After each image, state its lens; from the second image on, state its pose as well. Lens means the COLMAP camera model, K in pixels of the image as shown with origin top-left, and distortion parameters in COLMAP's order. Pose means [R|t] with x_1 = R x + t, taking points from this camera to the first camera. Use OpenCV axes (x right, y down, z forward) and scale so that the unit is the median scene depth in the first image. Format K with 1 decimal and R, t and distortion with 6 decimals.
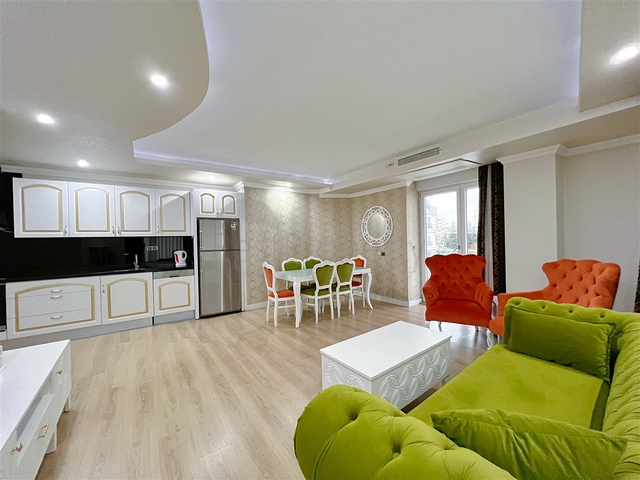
lens RADIAL K [[255.9, 0, 320.0], [0, 255.9, 240.0], [0, 0, 1]] dist [-0.000286, 0.000094]
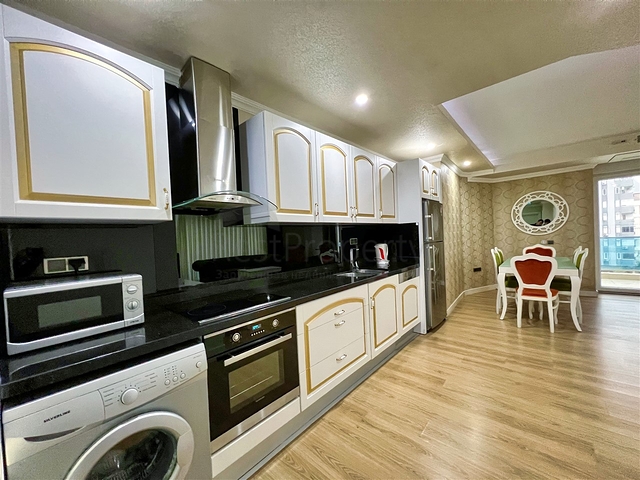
lens RADIAL K [[255.9, 0, 320.0], [0, 255.9, 240.0], [0, 0, 1]] dist [-0.000286, 0.000094]
pose [[0.973437, -0.024943, 0.227591, -0.939777], [0.023372, 0.999681, 0.009598, 0.020568], [-0.227758, -0.004024, 0.973710, 0.344595]]
